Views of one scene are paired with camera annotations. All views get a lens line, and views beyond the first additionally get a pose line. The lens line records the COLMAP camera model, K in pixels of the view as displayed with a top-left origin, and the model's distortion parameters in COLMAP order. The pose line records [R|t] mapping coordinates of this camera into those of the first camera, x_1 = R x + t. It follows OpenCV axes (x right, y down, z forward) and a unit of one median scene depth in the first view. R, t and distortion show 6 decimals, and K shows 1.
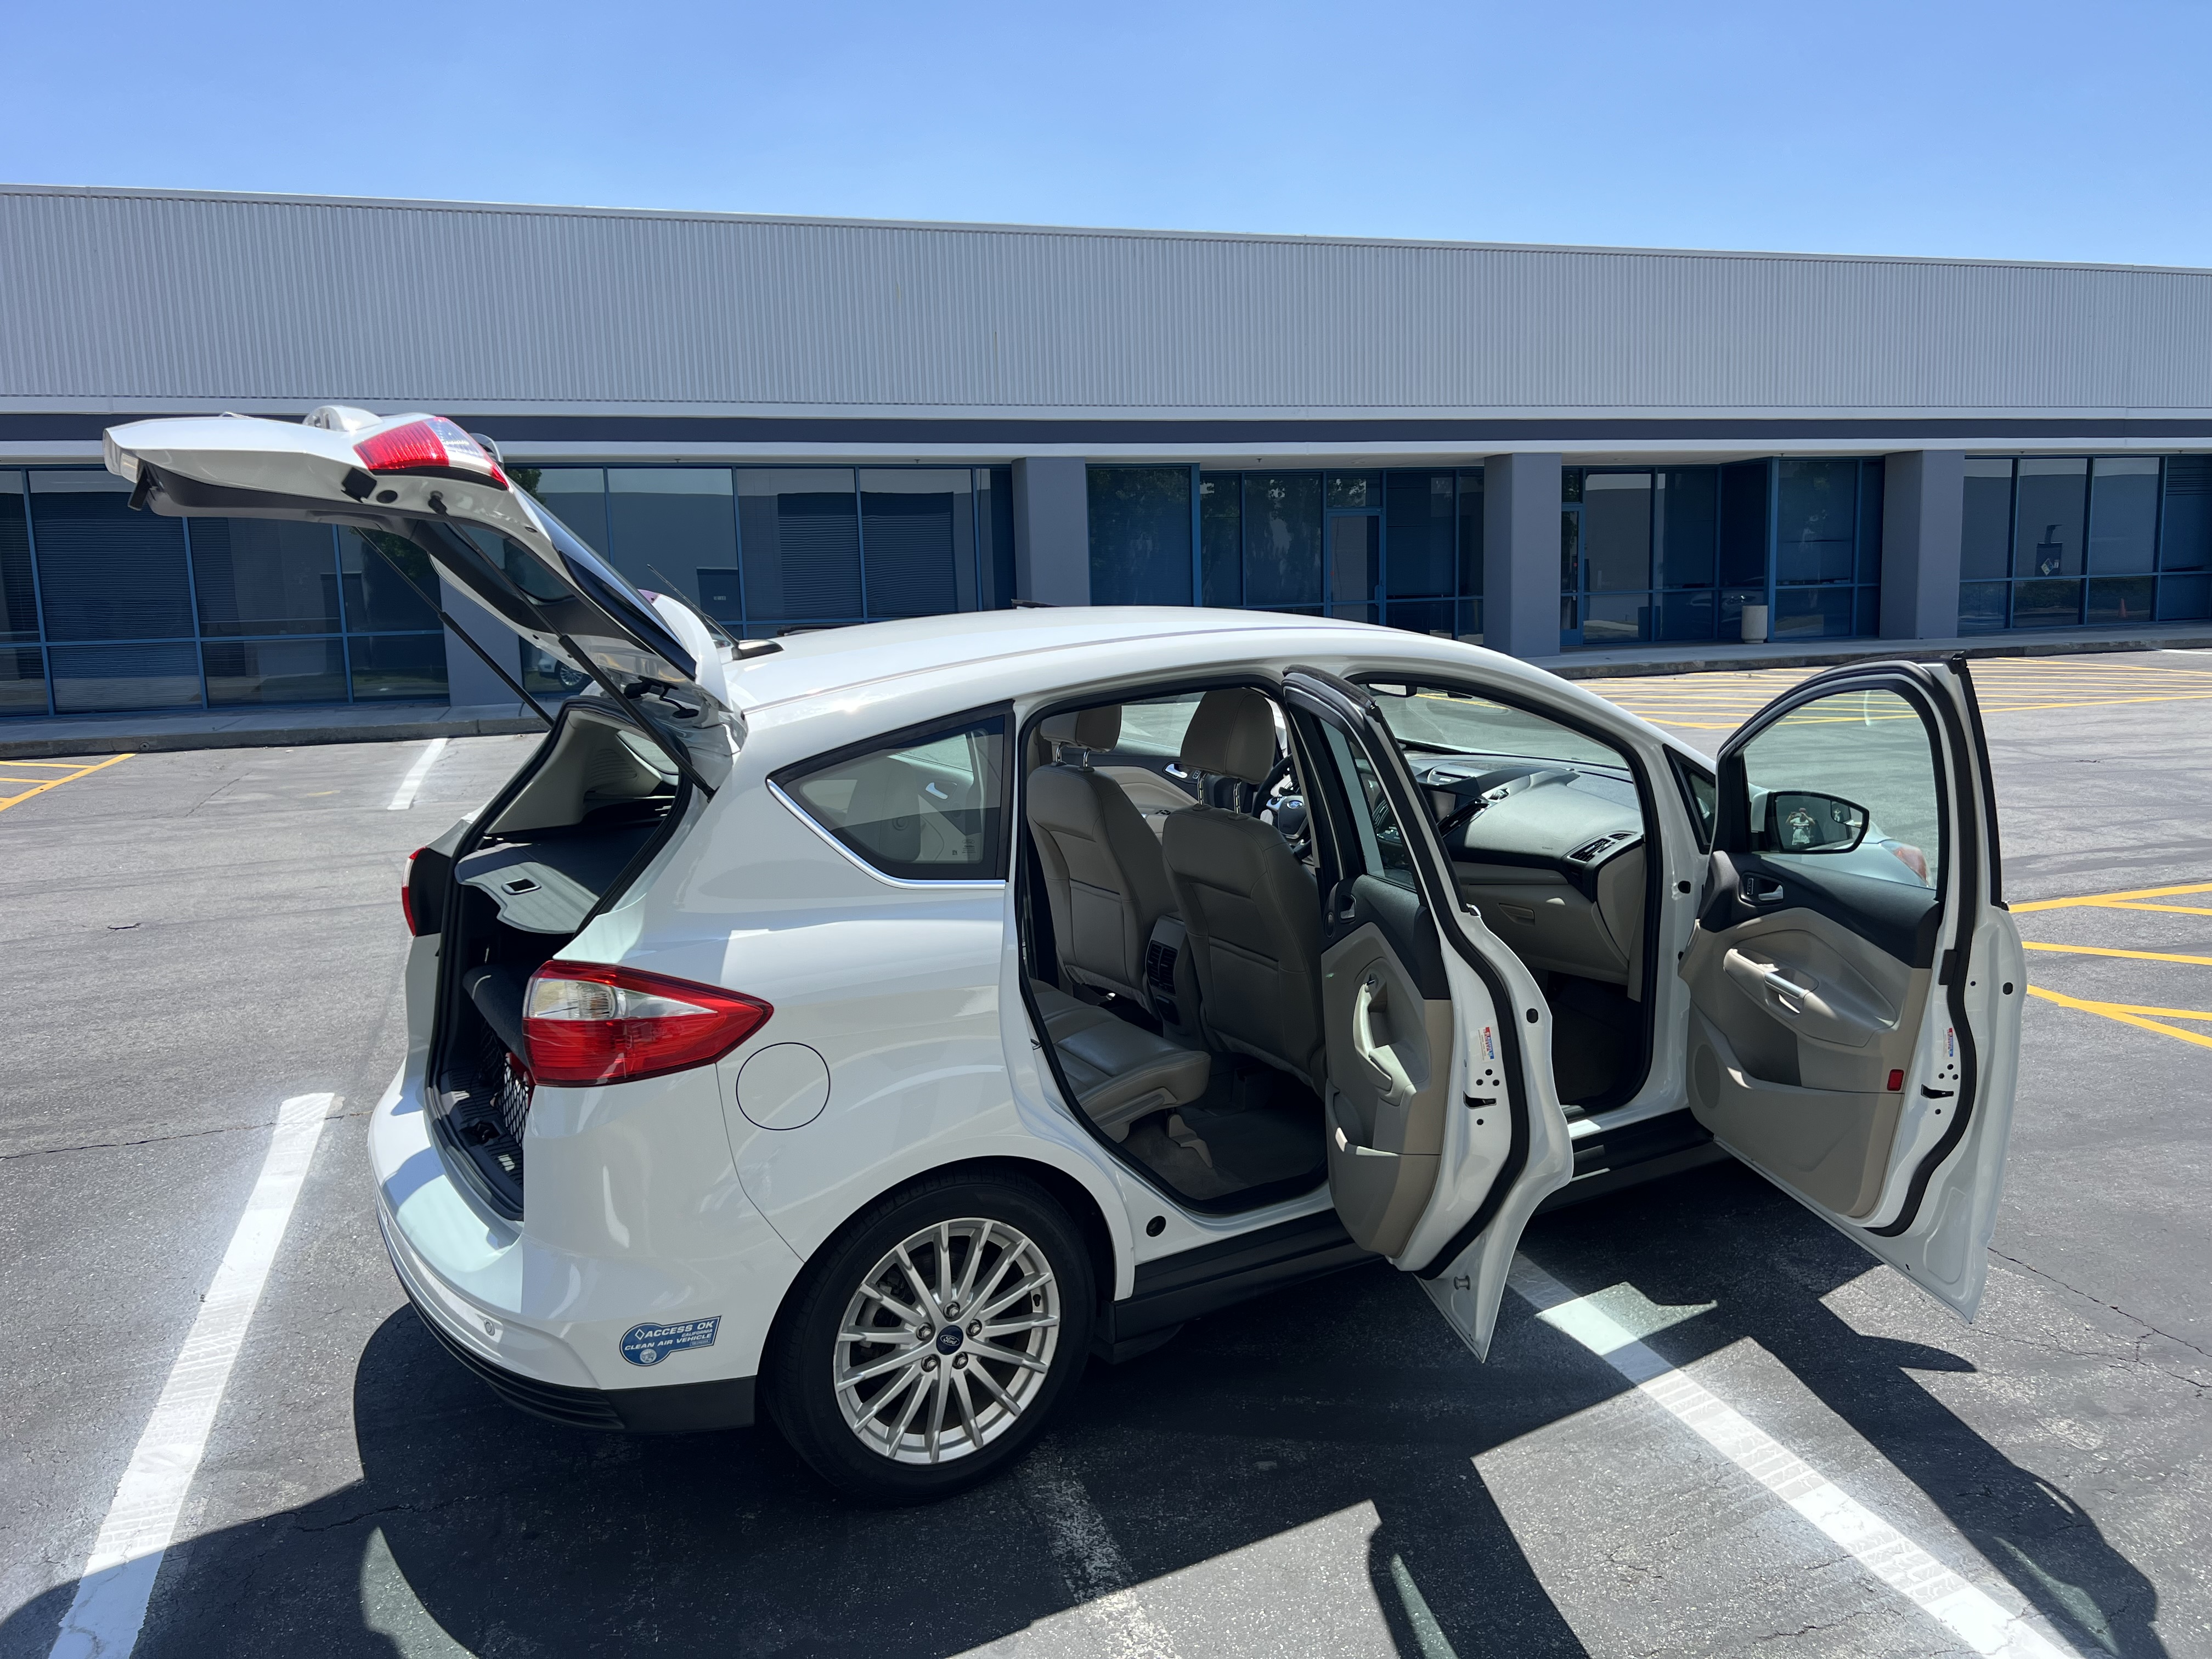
lens RADIAL K [[1671.9, 0, 1105.6], [0, 1671.9, 821.2], [0, 0, 1]] dist [0.027288, -0.017858]
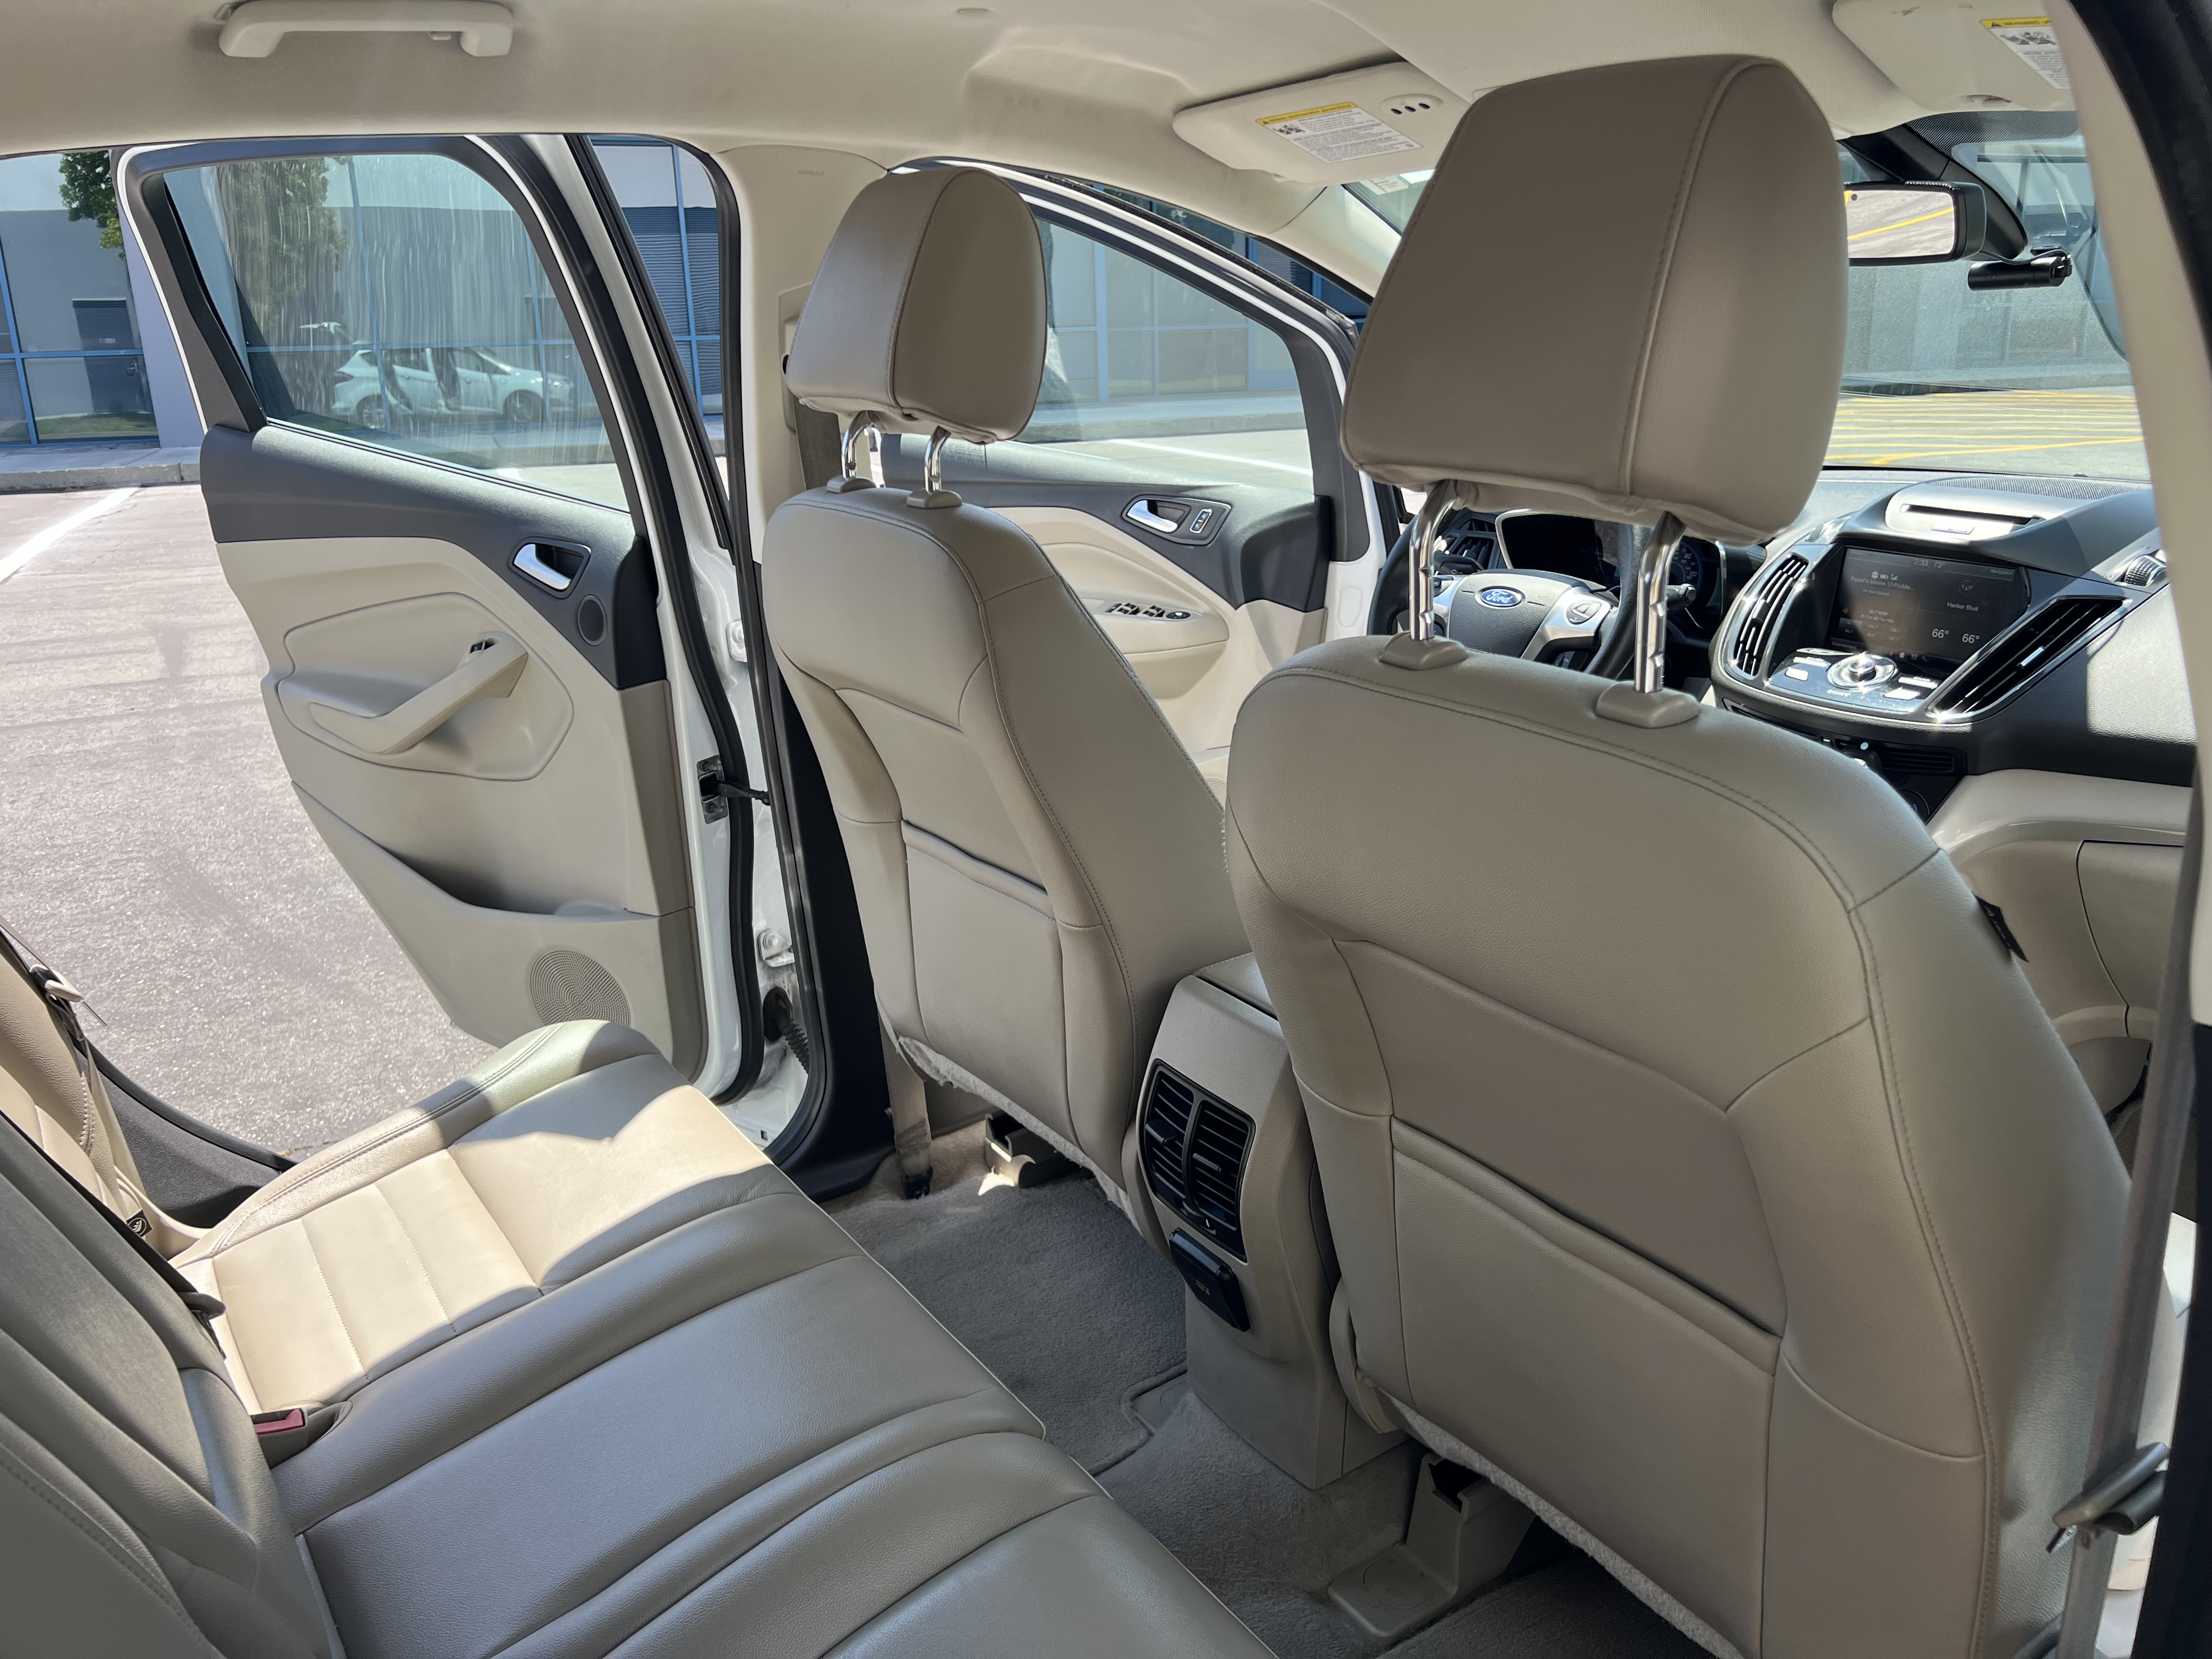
lens RADIAL K [[1671.9, 0, 1113.1], [0, 1671.9, 835.8], [0, 0, 1]] dist [0.027288, -0.017858]
pose [[0.997598, -0.016362, 0.067304, -0.000761], [0.006175, 0.988839, 0.148862, -0.014906], [-0.068989, -0.148089, 0.986565, 0.661471]]
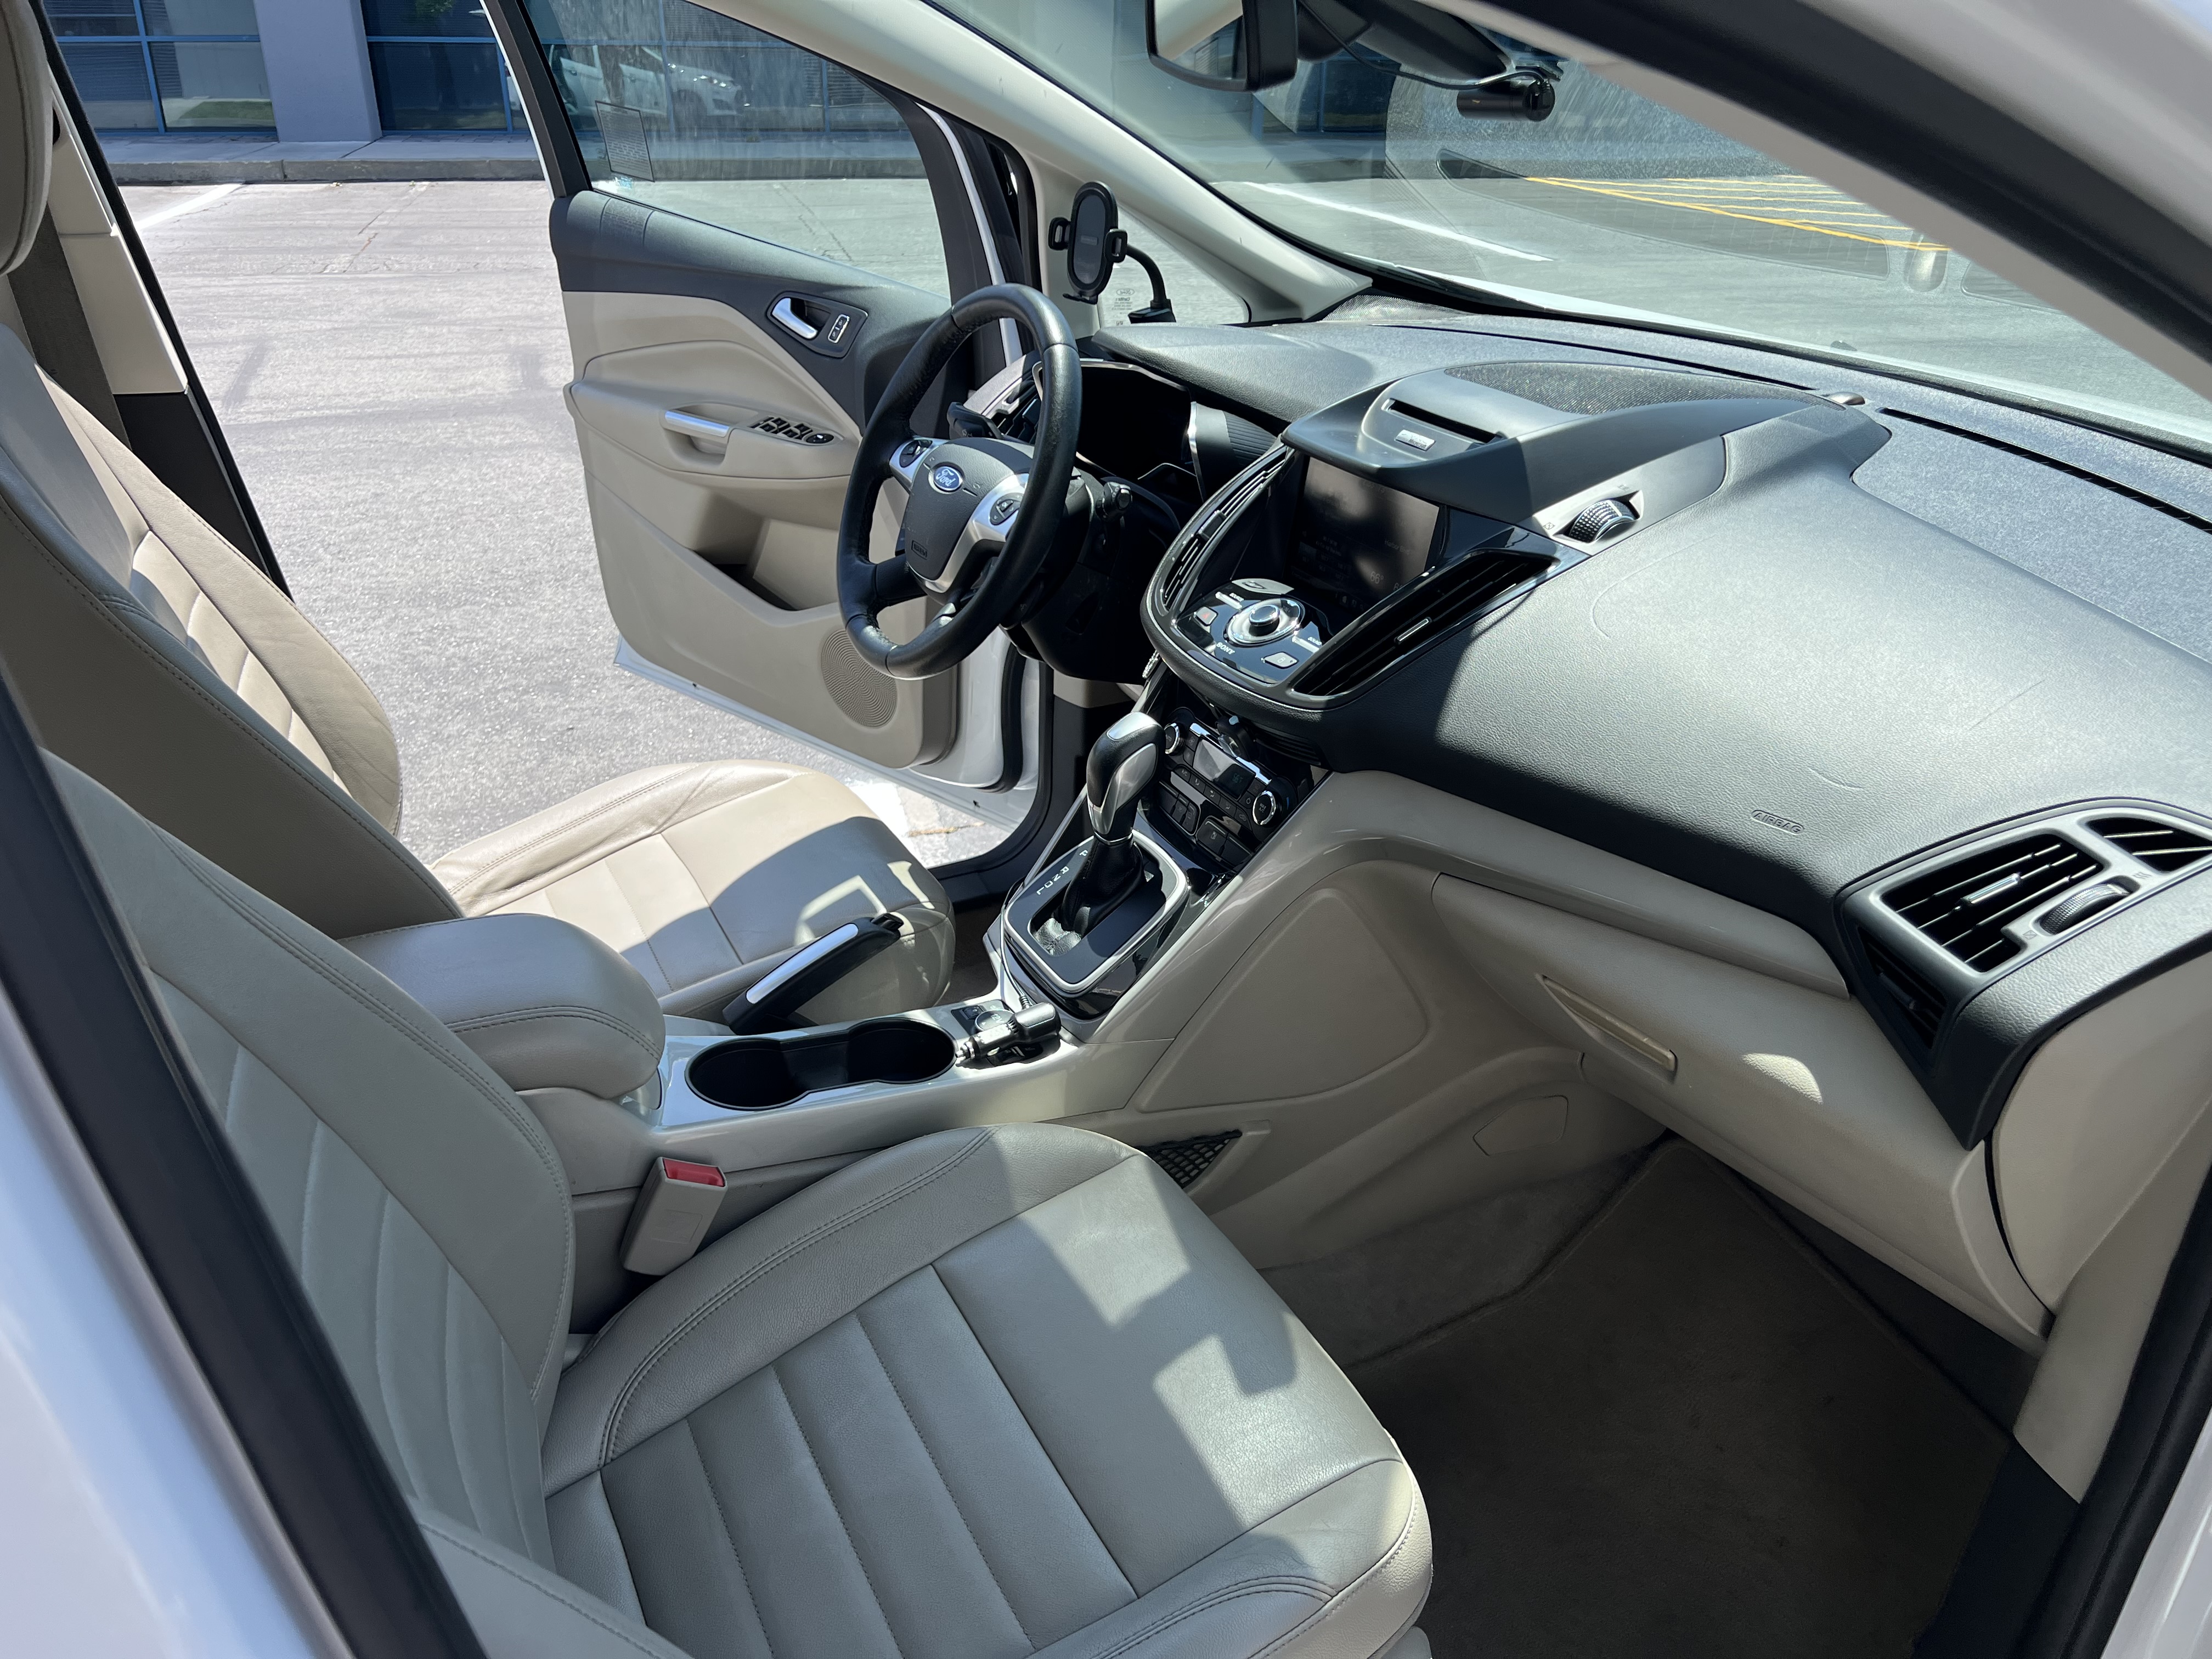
lens RADIAL K [[1671.9, 0, 1105.8], [0, 1671.9, 825.1], [0, 0, 1]] dist [0.027288, -0.017858]
pose [[0.997606, 0.058539, -0.036806, 0.169956], [-0.045349, 0.955697, 0.290839, -0.042852], [0.052201, -0.288474, 0.956064, 0.730219]]
